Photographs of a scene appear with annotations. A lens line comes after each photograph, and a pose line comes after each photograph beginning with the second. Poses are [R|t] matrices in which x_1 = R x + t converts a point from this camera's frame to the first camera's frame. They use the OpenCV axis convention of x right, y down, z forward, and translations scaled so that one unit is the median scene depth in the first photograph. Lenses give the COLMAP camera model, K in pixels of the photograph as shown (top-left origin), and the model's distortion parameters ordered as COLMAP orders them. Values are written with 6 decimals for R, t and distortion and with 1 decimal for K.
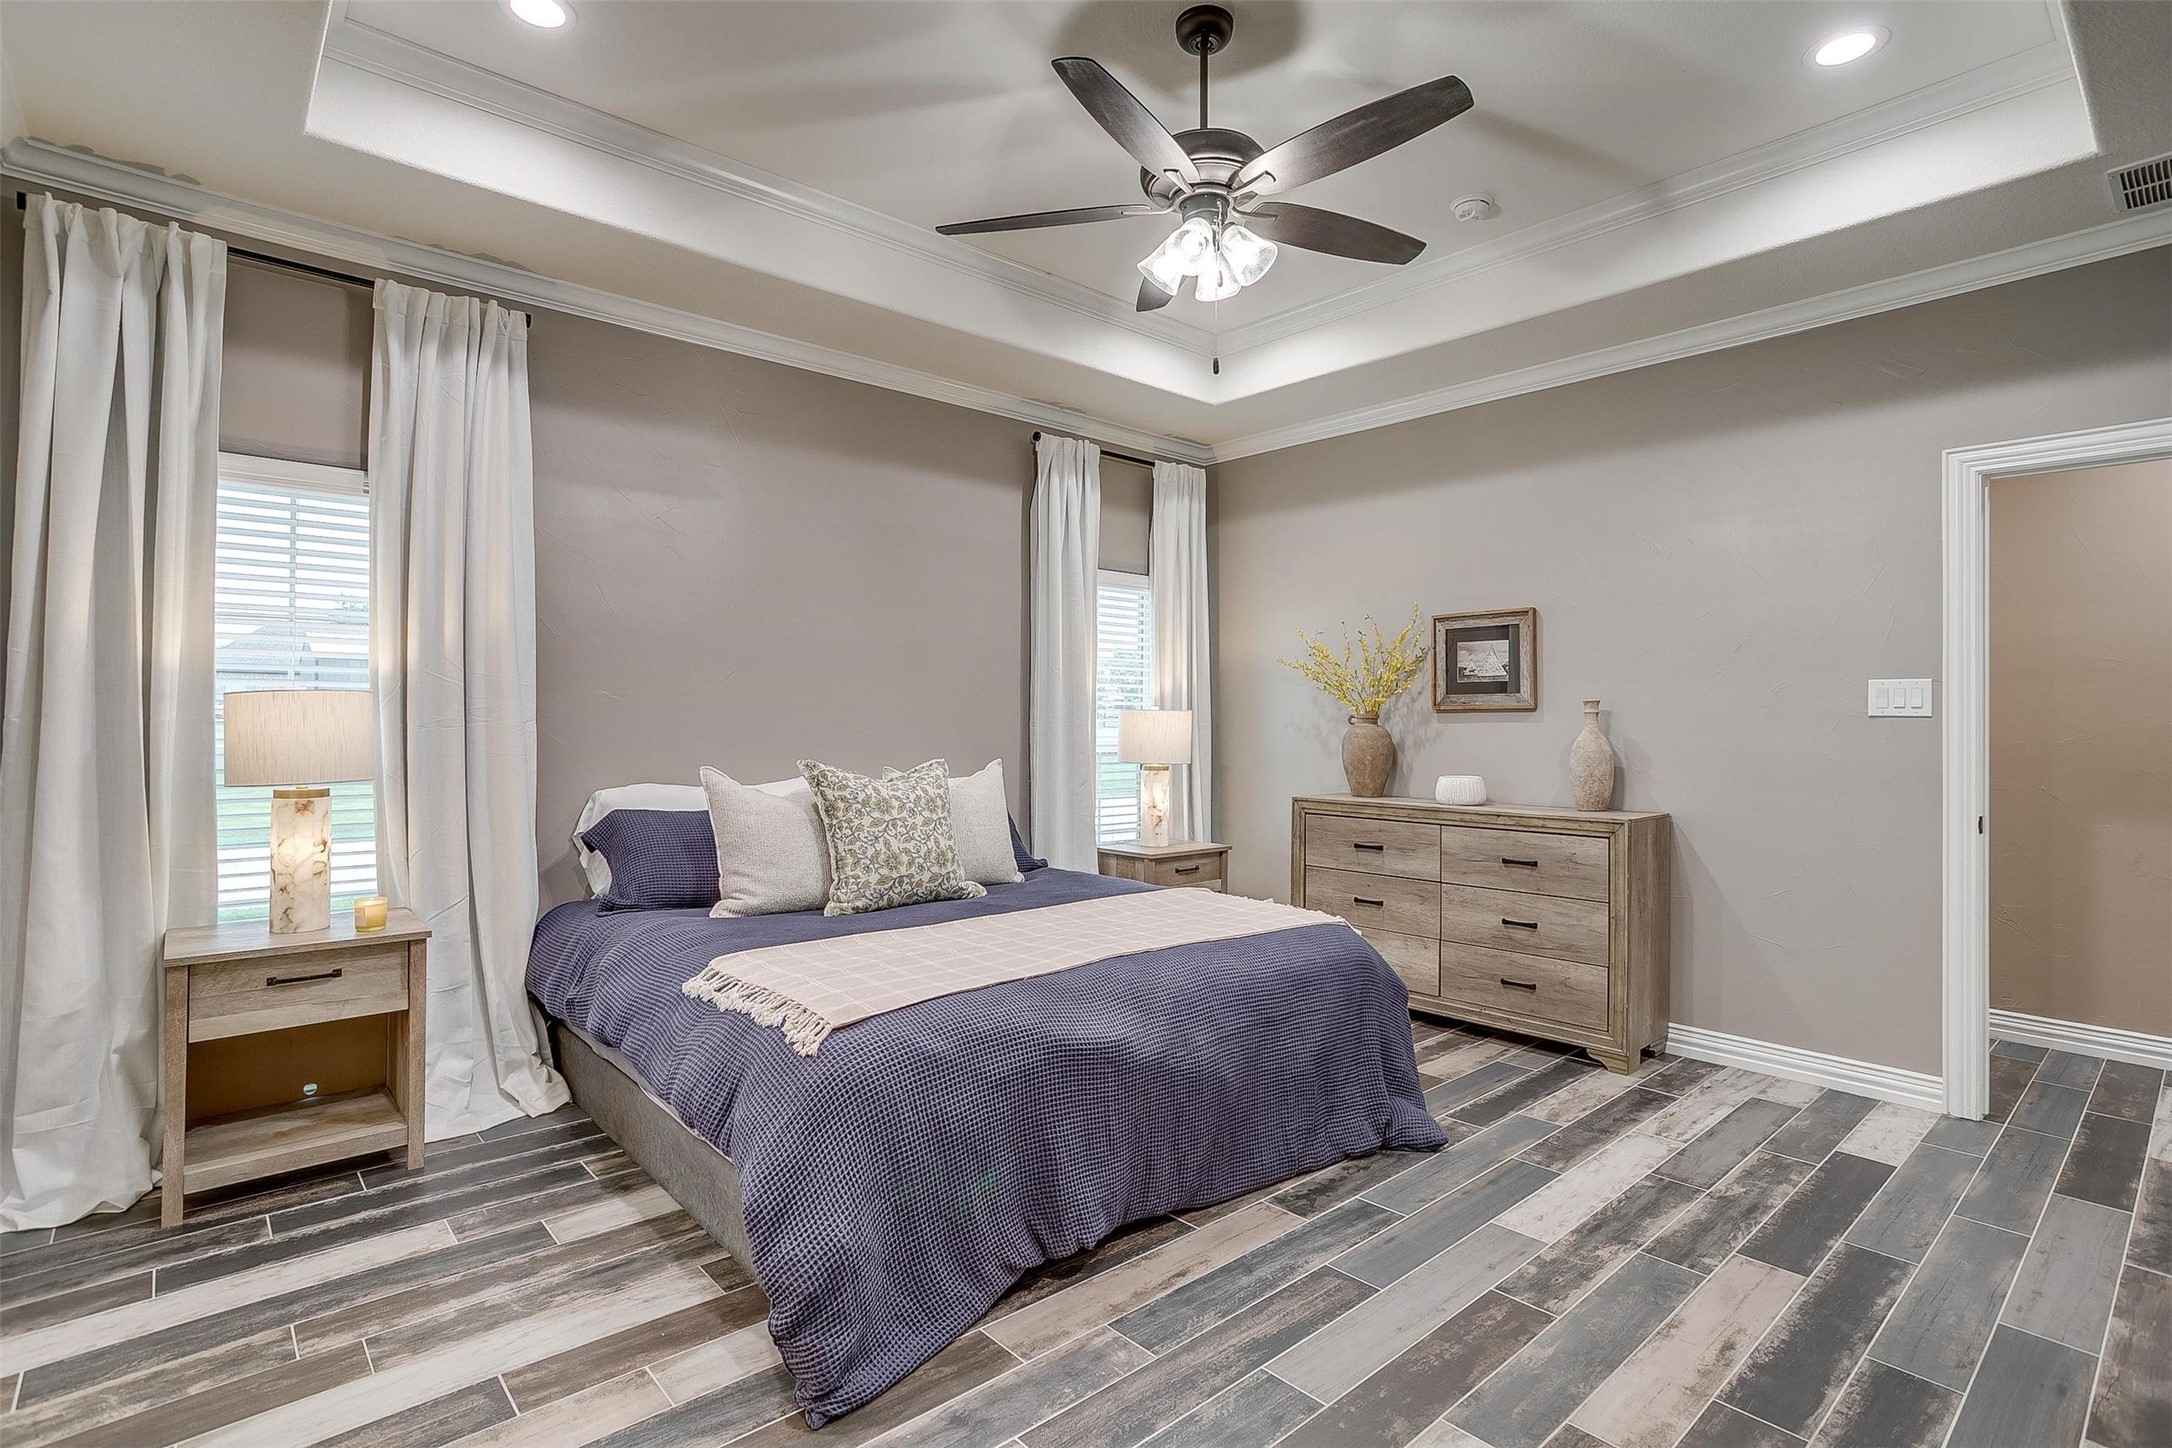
lens RADIAL K [[1060.1, 0, 1086.8], [0, 1060.1, 714.7], [0, 0, 1]] dist [-0.050892, 0.027603]
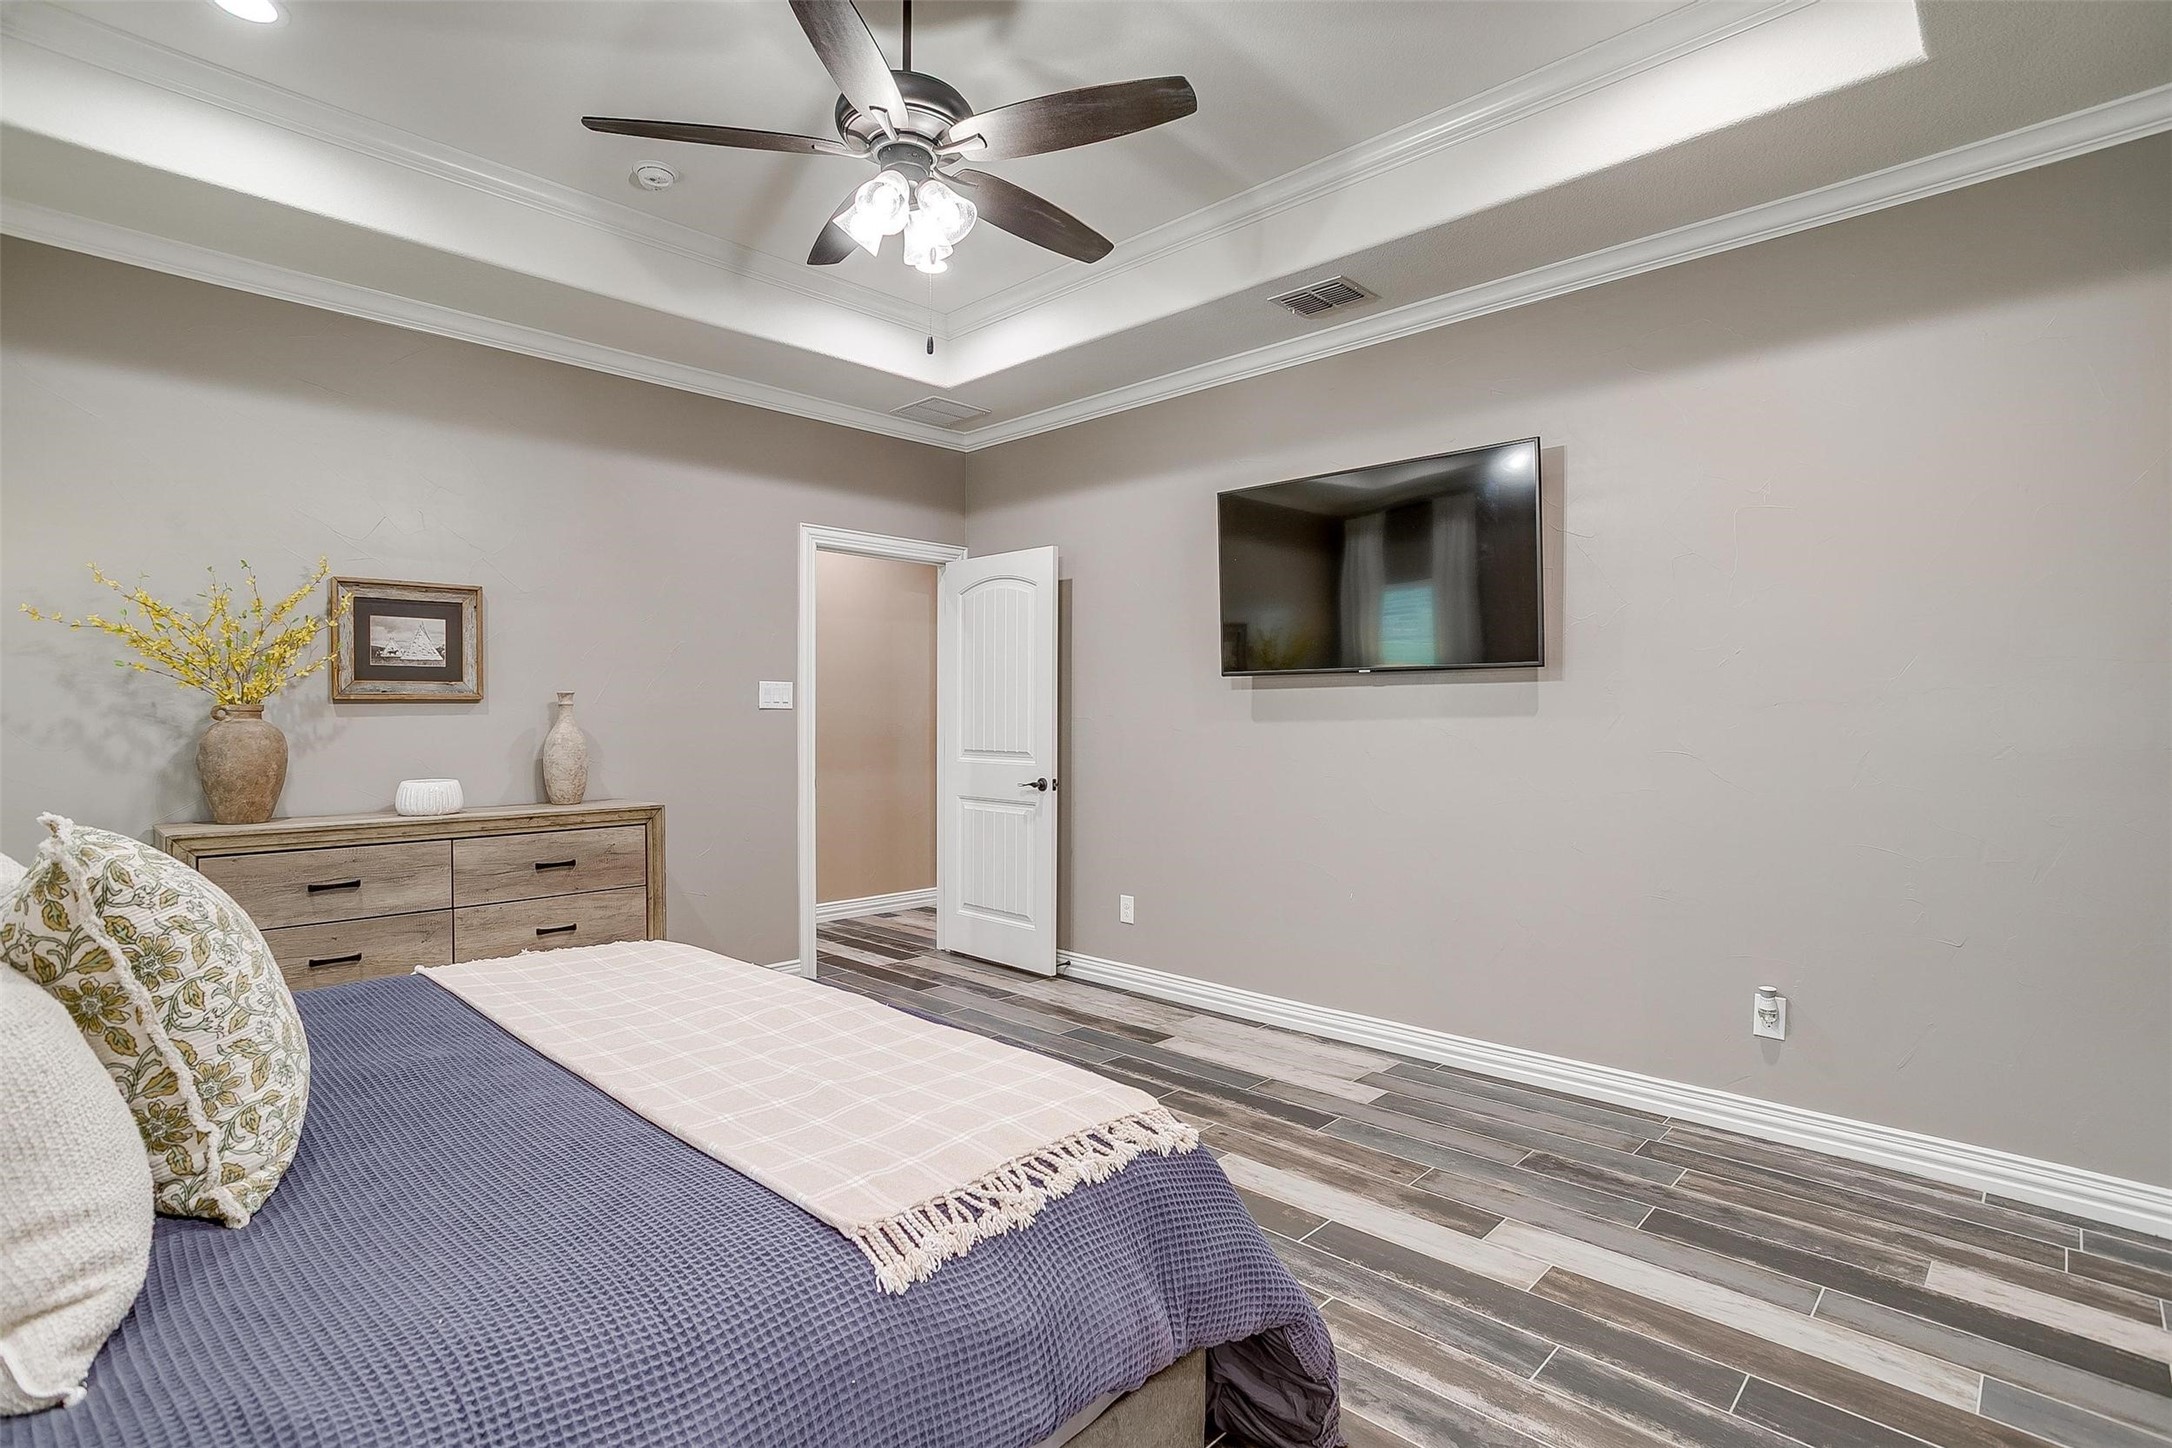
lens RADIAL K [[1060.1, 0, 1084.0], [0, 1060.1, 728.3], [0, 0, 1]] dist [-0.050892, 0.027603]
pose [[-0.085001, -0.020140, 0.996177, -0.505420], [-0.007507, 0.999780, 0.019572, -0.002595], [-0.996353, -0.005815, -0.085134, 0.554644]]
